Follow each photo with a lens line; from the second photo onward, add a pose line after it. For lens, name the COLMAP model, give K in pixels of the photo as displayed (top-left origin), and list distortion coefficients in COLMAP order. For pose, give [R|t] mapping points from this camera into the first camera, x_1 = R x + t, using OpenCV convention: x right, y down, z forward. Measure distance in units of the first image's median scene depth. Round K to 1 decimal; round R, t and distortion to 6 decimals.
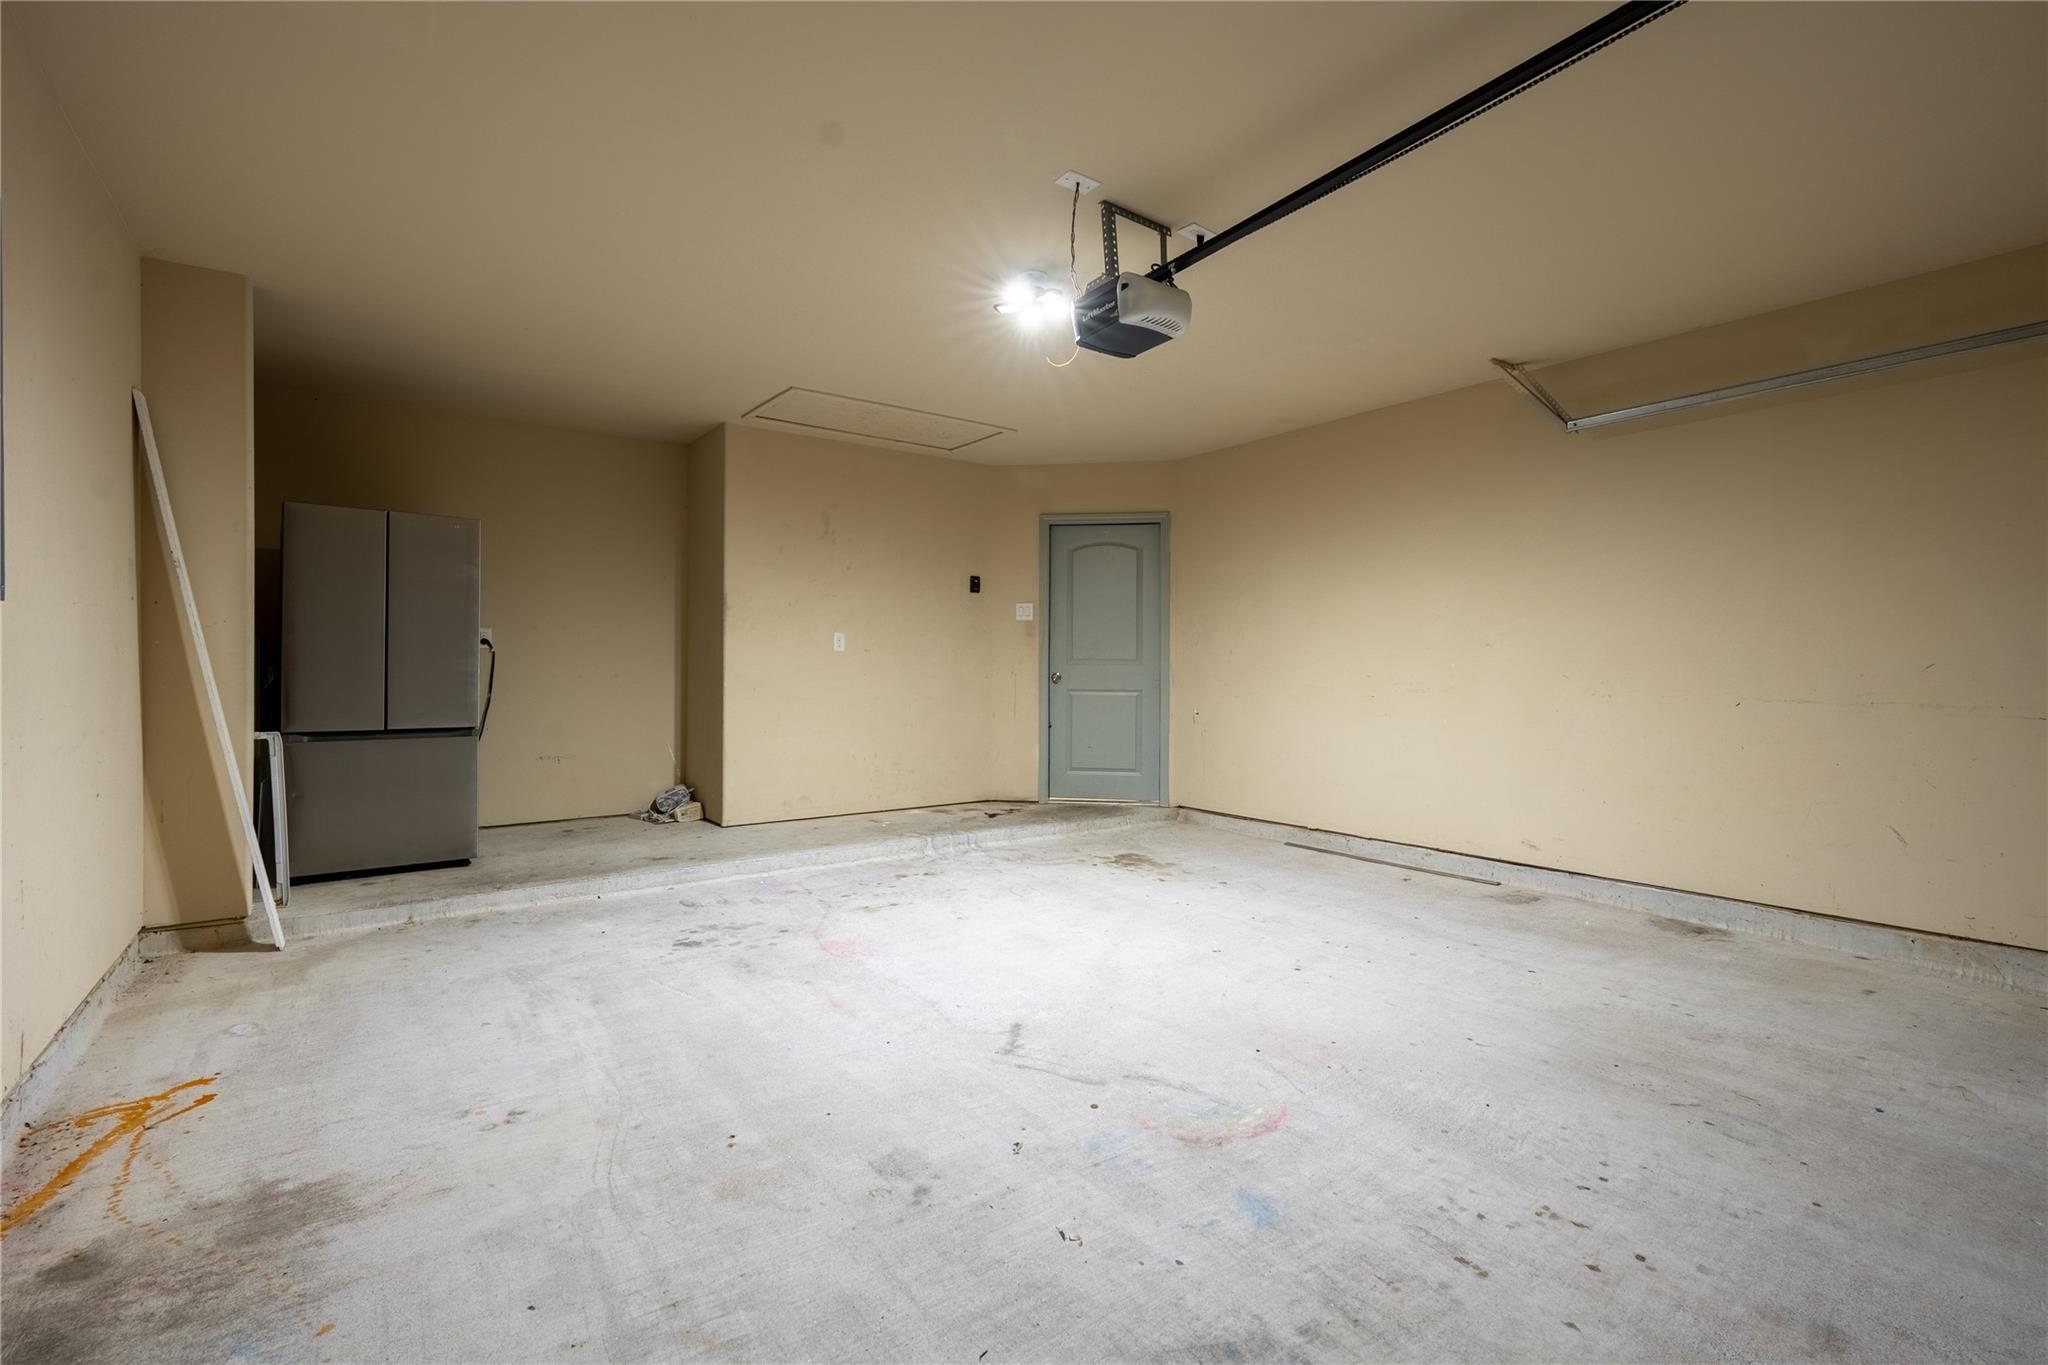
lens RADIAL K [[930.6, 0, 1022.0], [0, 930.6, 674.9], [0, 0, 1]] dist [-0.014346, 0.003559]
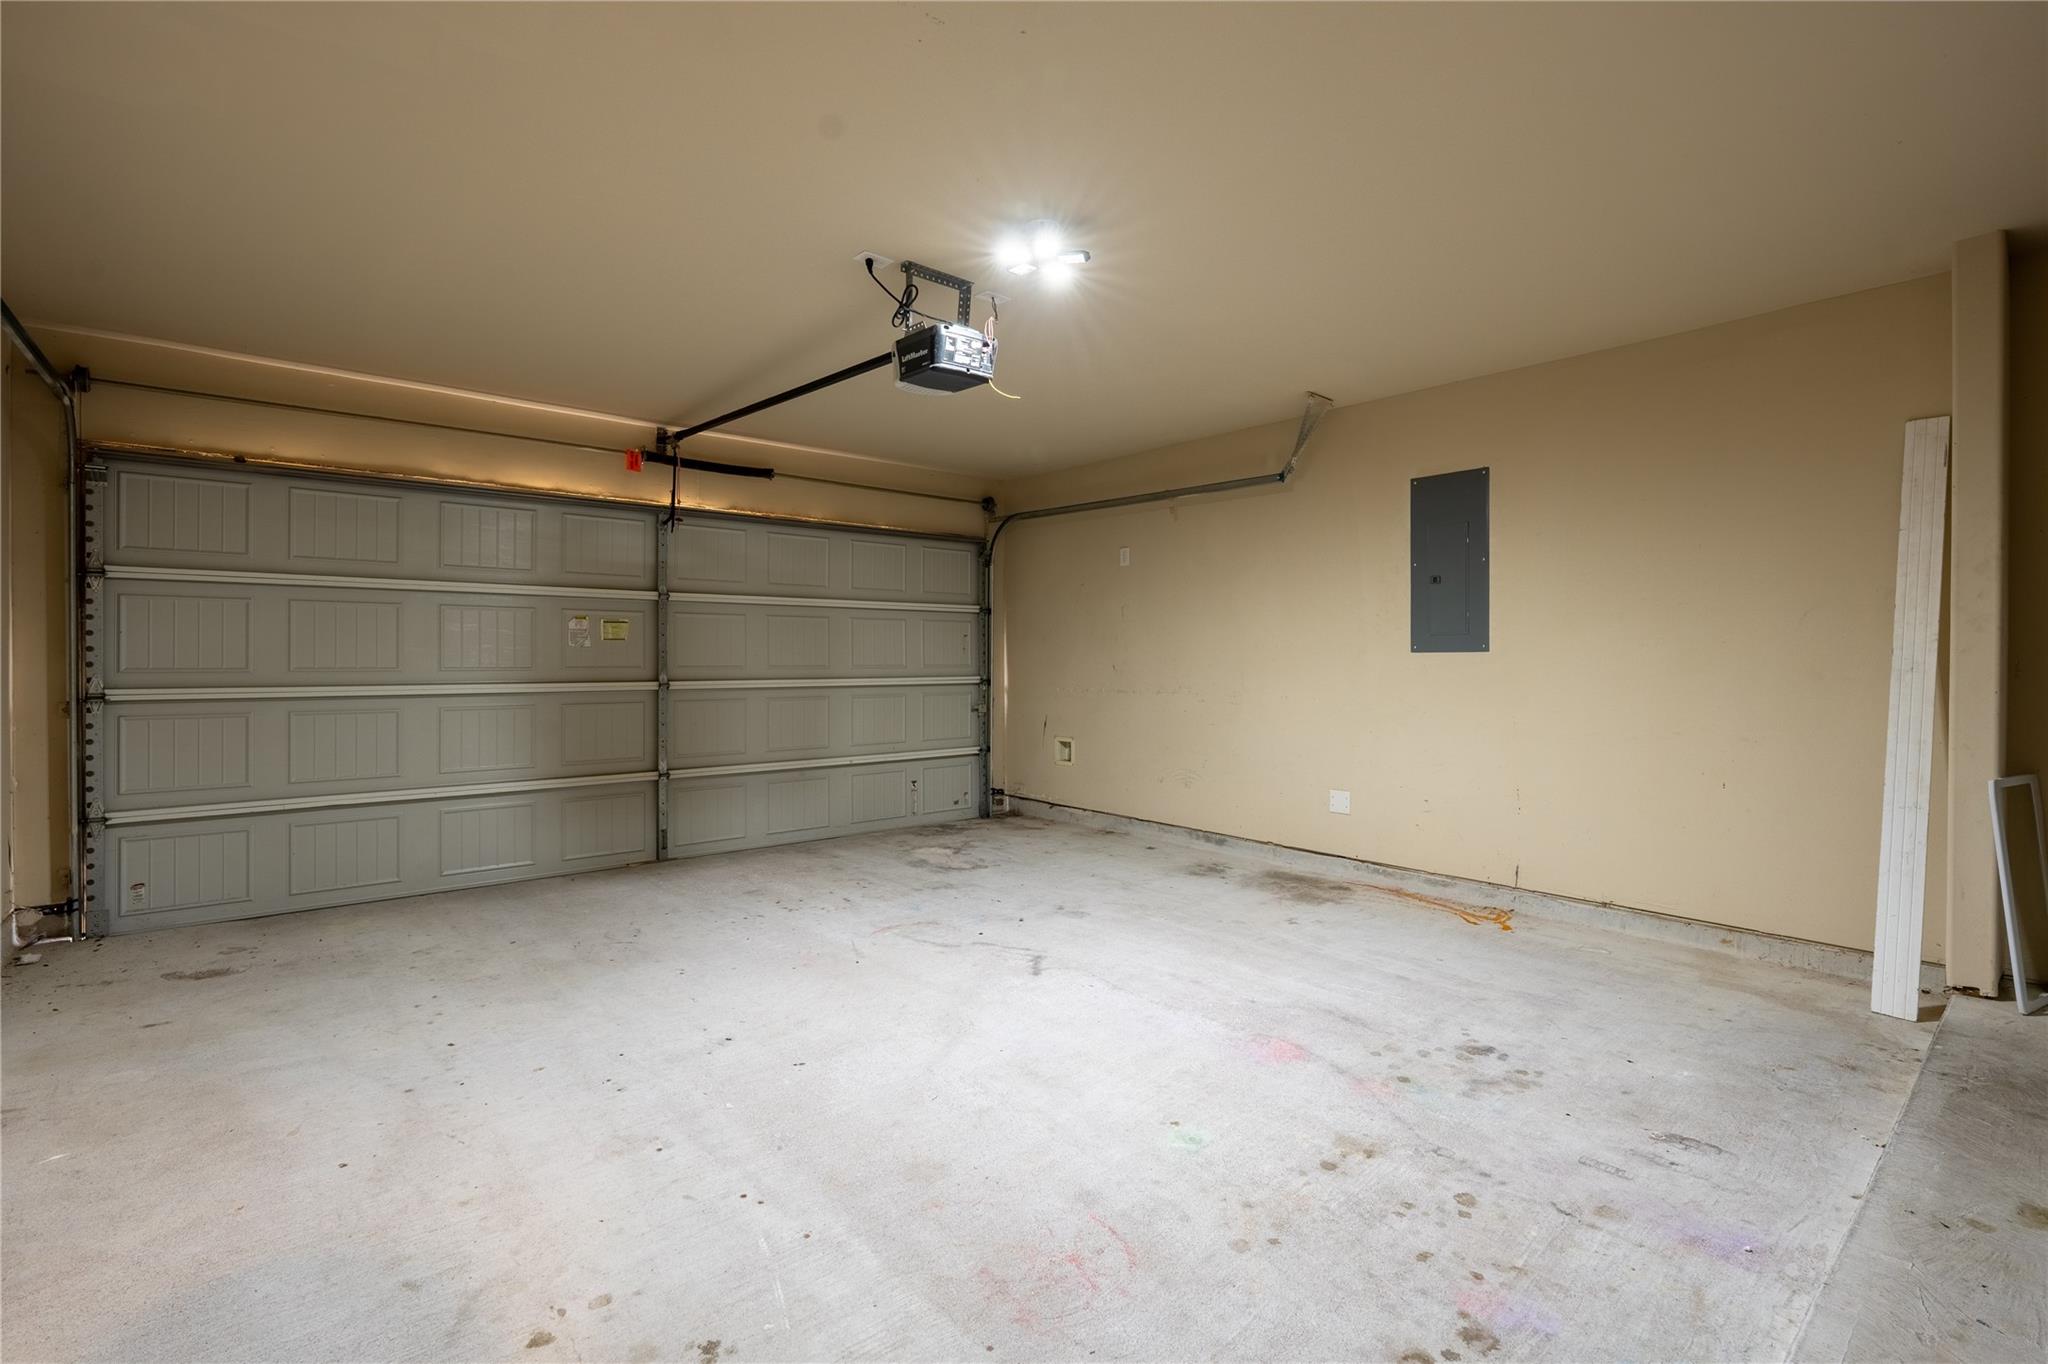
lens RADIAL K [[930.6, 0, 1024.7], [0, 930.6, 671.1], [0, 0, 1]] dist [-0.014346, 0.003559]
pose [[-0.997197, -0.005834, -0.074590, 0.091213], [-0.007706, 0.999662, 0.024827, -0.050476], [0.074419, 0.025332, -0.996905, 1.937991]]
